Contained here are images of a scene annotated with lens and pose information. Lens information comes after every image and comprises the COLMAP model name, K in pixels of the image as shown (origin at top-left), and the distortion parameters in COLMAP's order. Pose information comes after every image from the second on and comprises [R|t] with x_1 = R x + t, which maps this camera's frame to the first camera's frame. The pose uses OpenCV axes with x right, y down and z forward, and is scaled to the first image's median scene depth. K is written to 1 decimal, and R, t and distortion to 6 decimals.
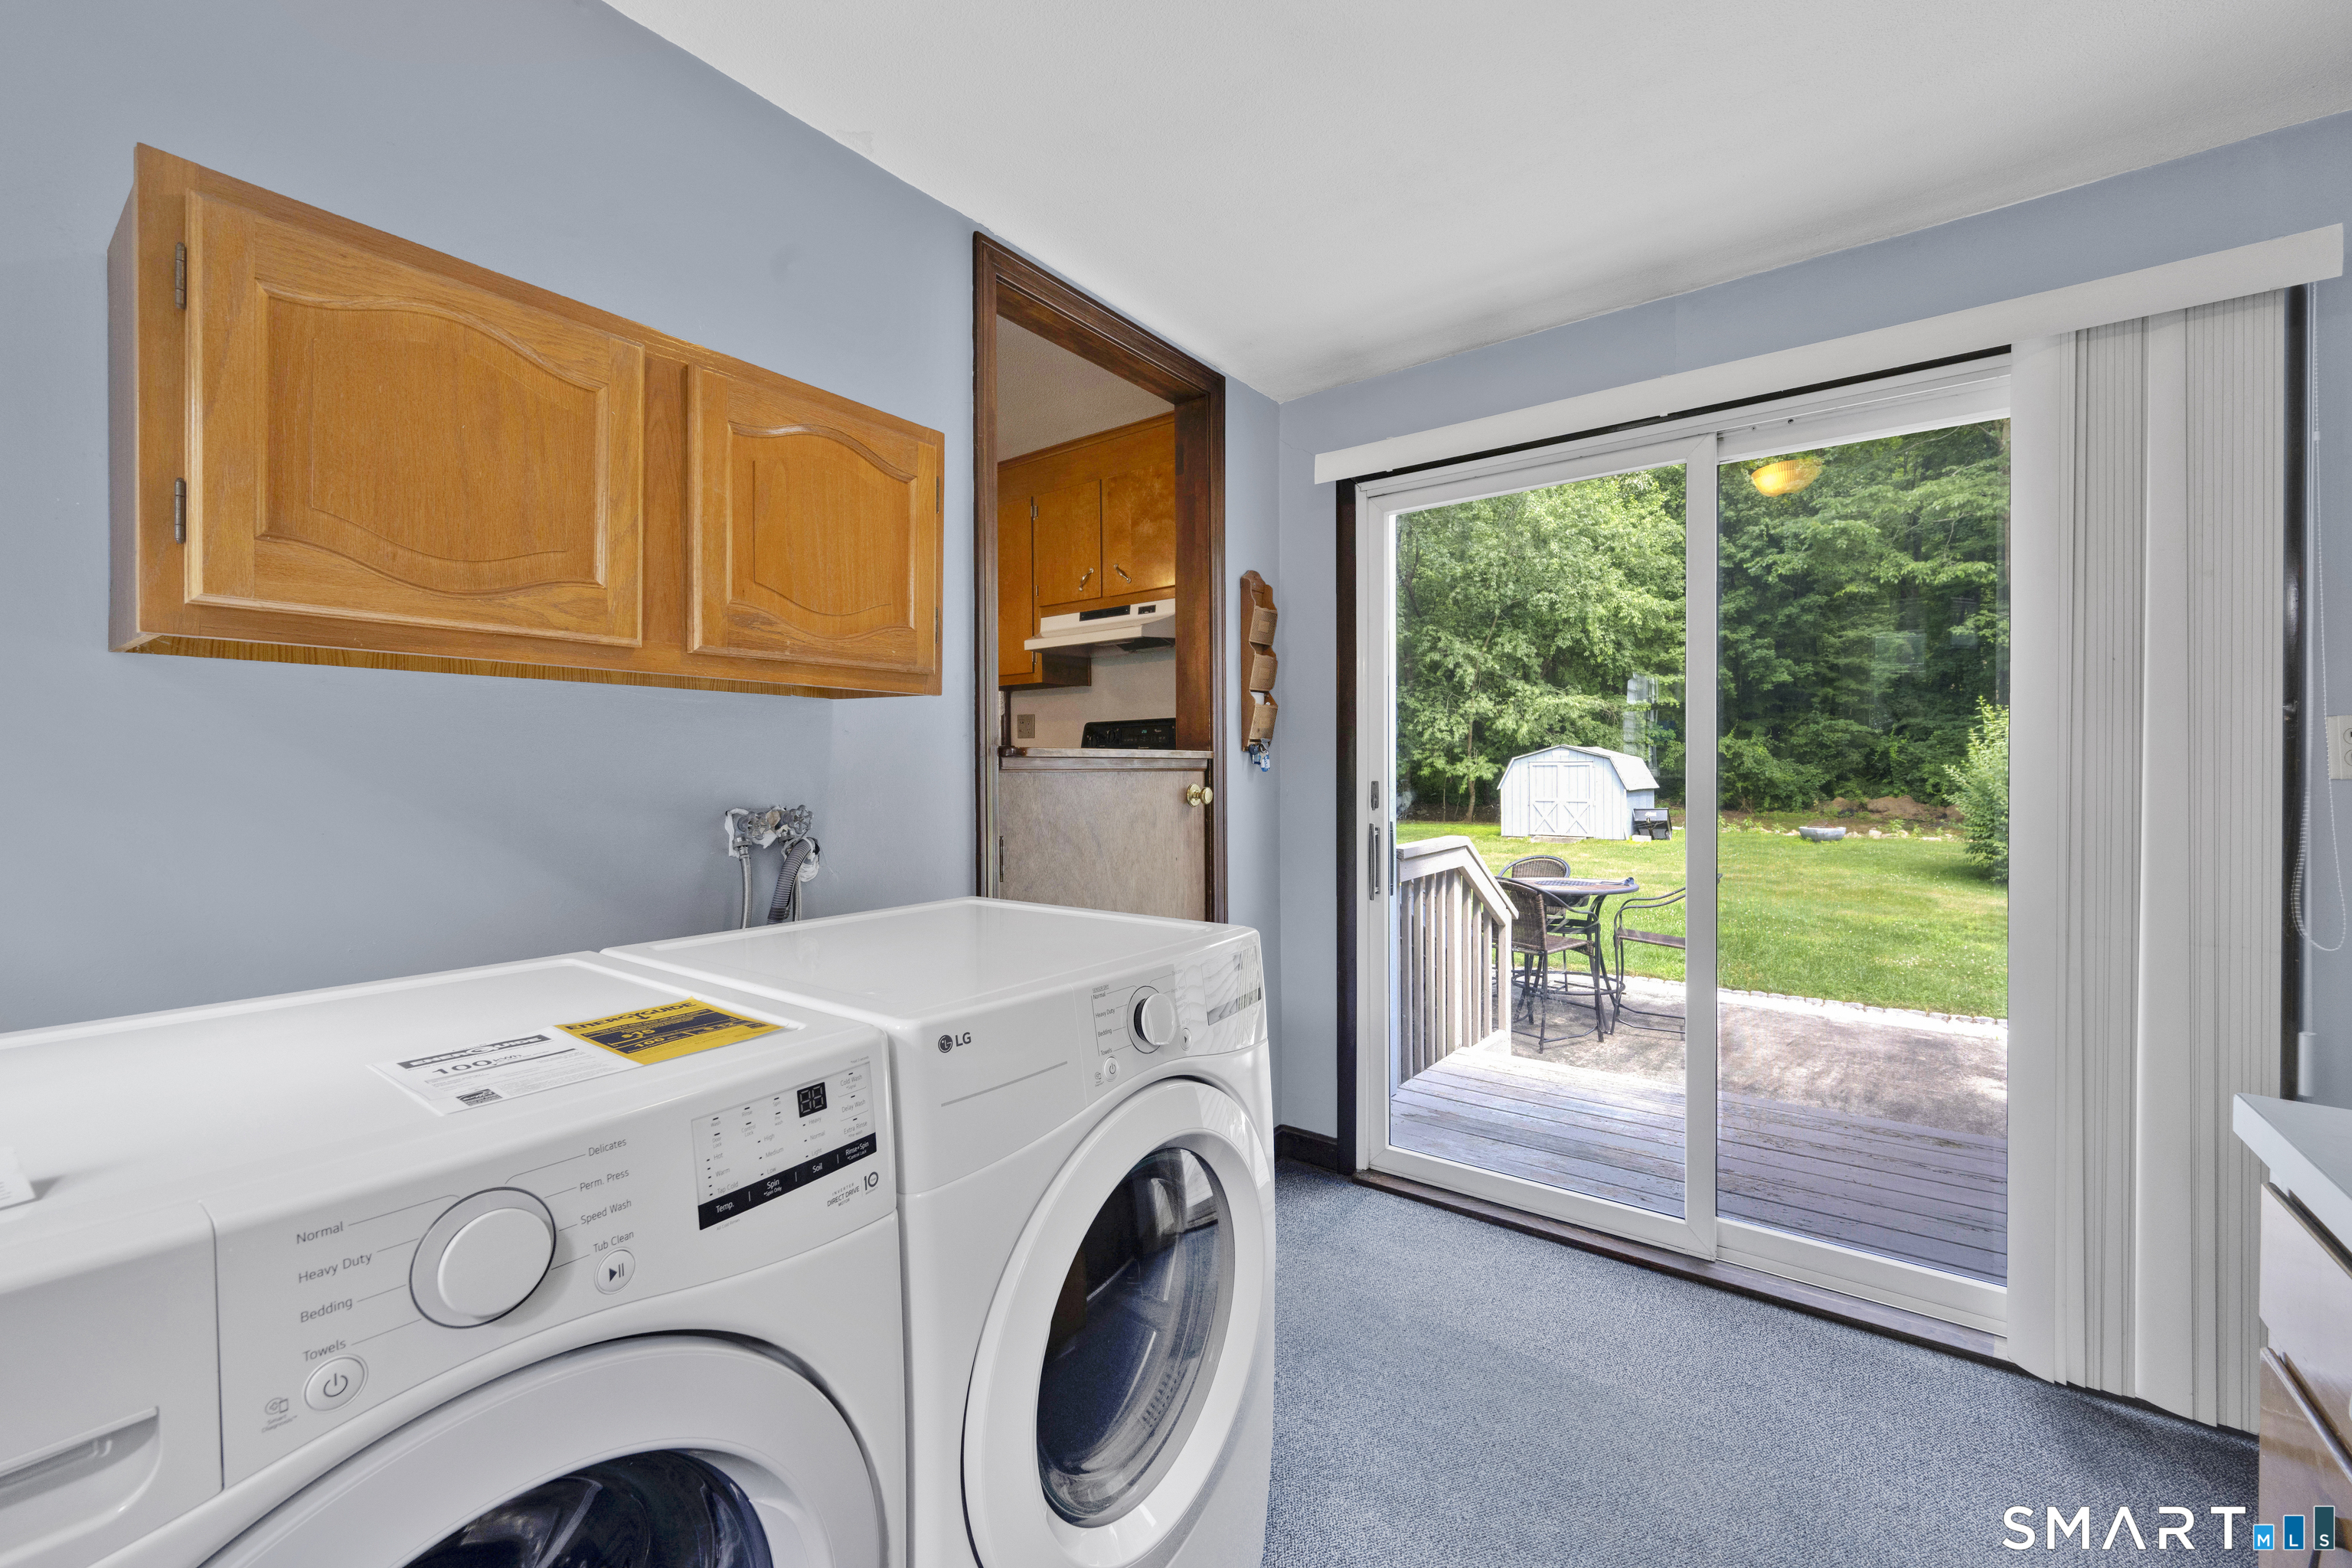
lens RADIAL K [[946.5, 0, 1174.7], [0, 946.5, 773.3], [0, 0, 1]] dist [0.006065, 0.000862]
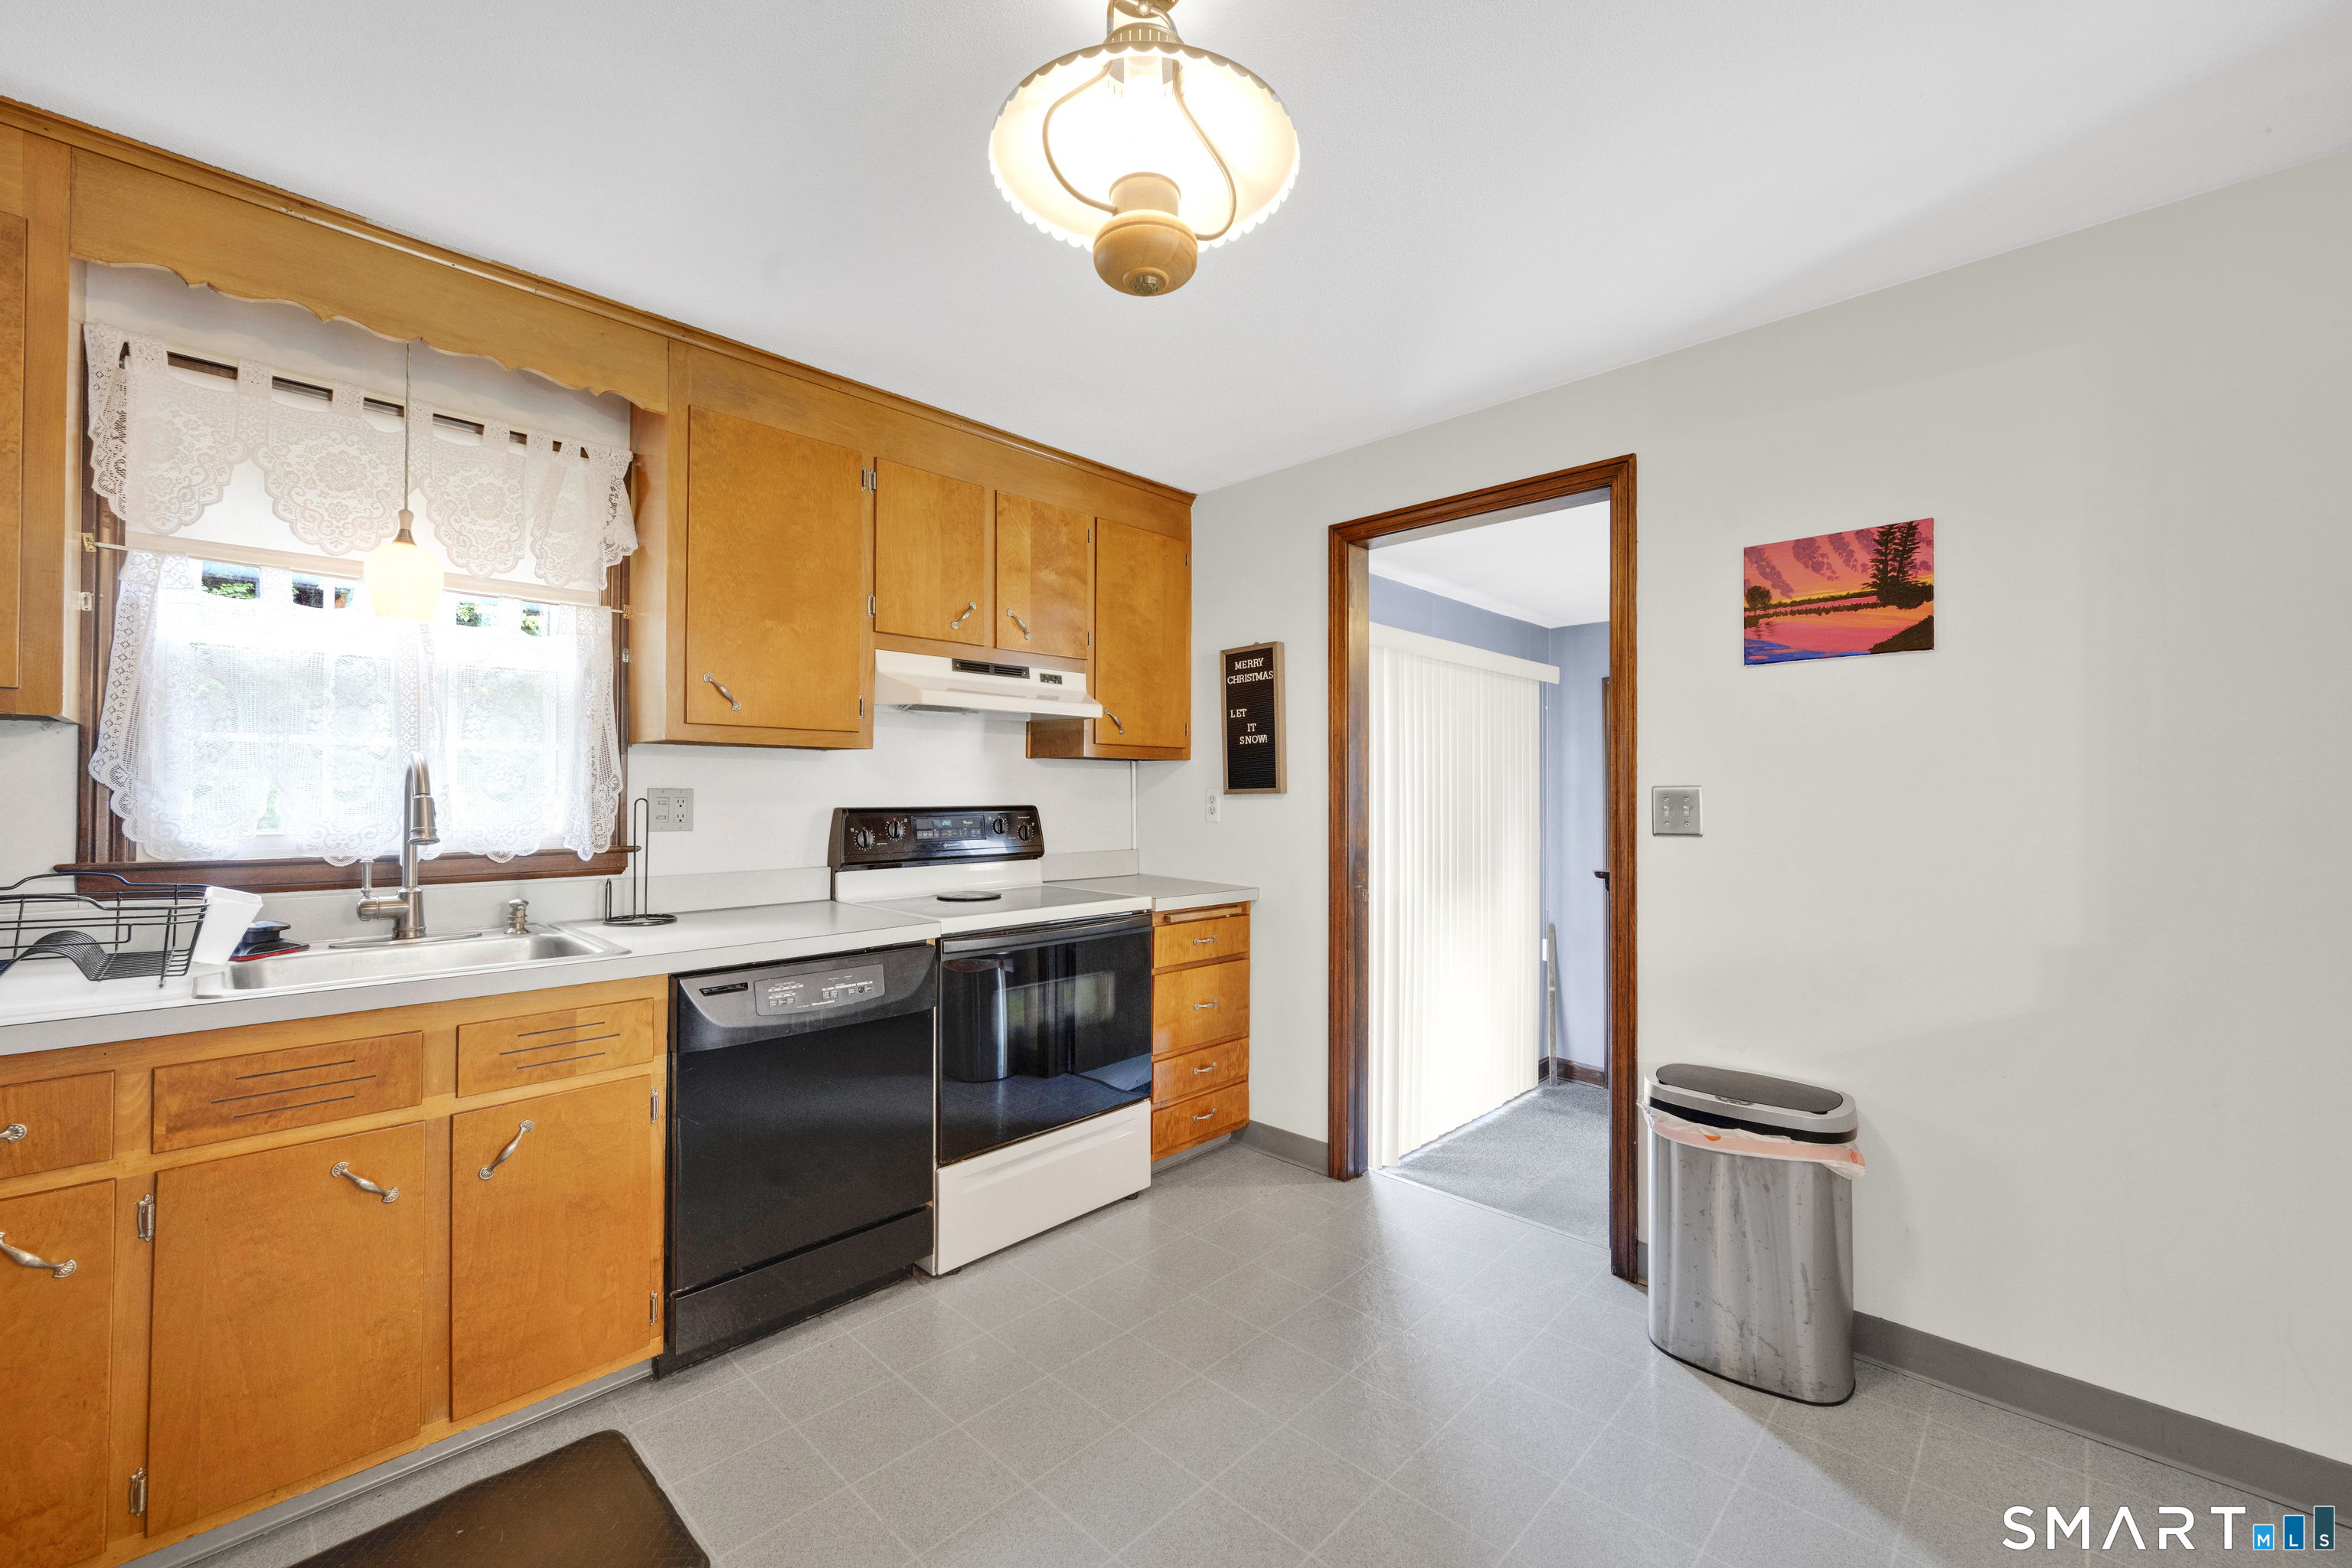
lens RADIAL K [[946.5, 0, 1183.2], [0, 946.5, 795.6], [0, 0, 1]] dist [0.006065, 0.000862]
pose [[0.139984, 0.008320, 0.990119, -0.799156], [-0.006146, 0.999953, -0.007533, -0.066927], [-0.990135, -0.005031, 0.140028, 0.763966]]
